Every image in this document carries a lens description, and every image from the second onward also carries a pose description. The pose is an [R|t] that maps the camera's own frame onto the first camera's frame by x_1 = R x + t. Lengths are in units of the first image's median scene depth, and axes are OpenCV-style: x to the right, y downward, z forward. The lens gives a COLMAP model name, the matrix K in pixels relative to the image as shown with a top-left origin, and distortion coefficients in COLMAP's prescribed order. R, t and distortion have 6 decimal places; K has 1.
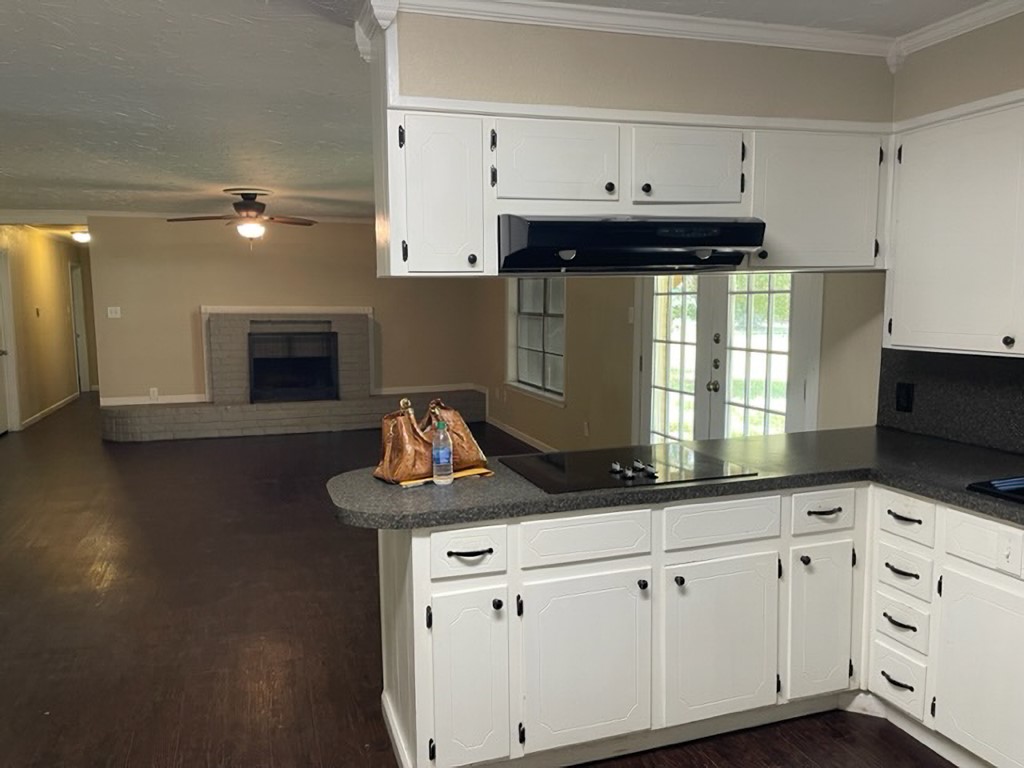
lens RADIAL K [[776.4, 0, 509.2], [0, 776.4, 389.0], [0, 0, 1]] dist [0.028894, 0.006352]
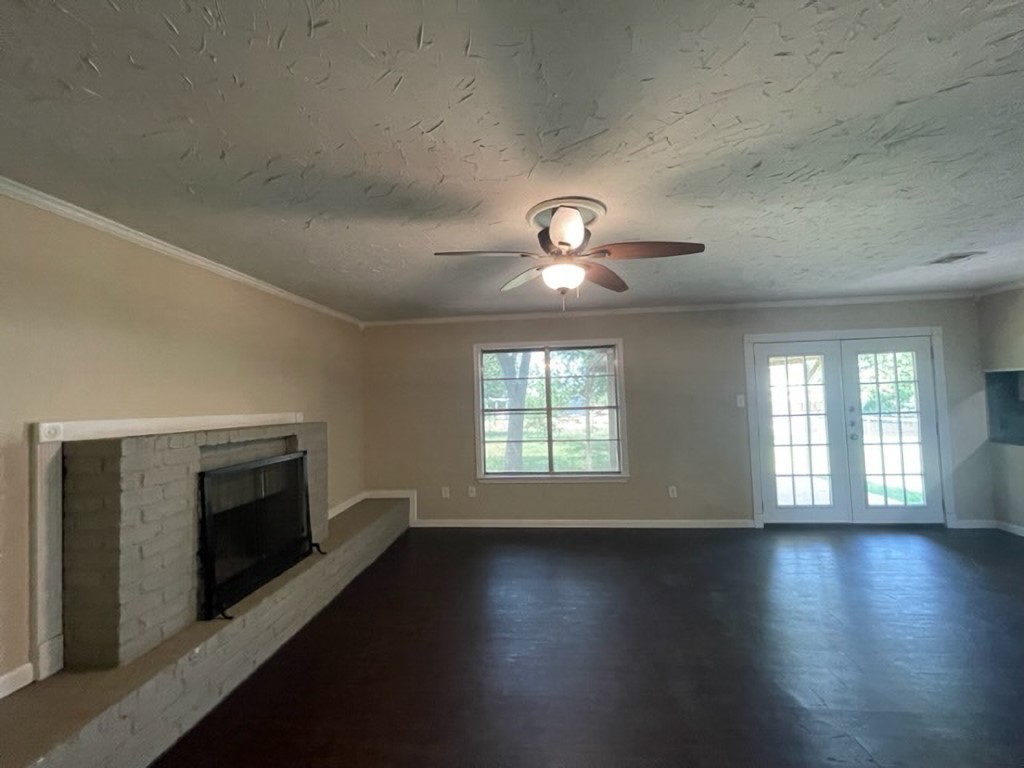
lens RADIAL K [[416.8, 0, 511.0], [0, 416.8, 388.0], [0, 0, 1]] dist [0.002885, 0.000407]
pose [[0.404568, 0.016290, 0.914363, -0.501232], [0.134058, 0.987984, -0.076917, -0.078800], [-0.904629, 0.153696, 0.397523, 0.721967]]
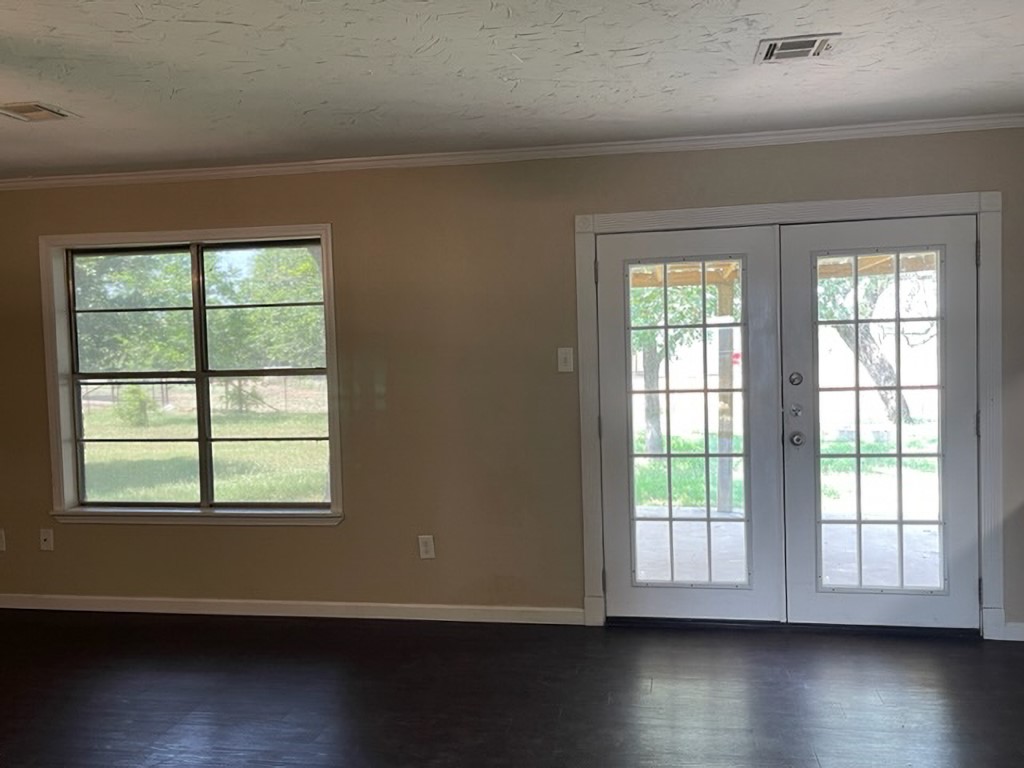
lens RADIAL K [[930.1, 0, 514.0], [0, 930.1, 394.7], [0, 0, 1]] dist [0.047509, -0.018217]
pose [[0.489225, -0.055310, 0.870402, -0.395131], [0.125269, 0.992095, -0.007367, -0.042866], [-0.863114, 0.112638, 0.492287, 0.425873]]
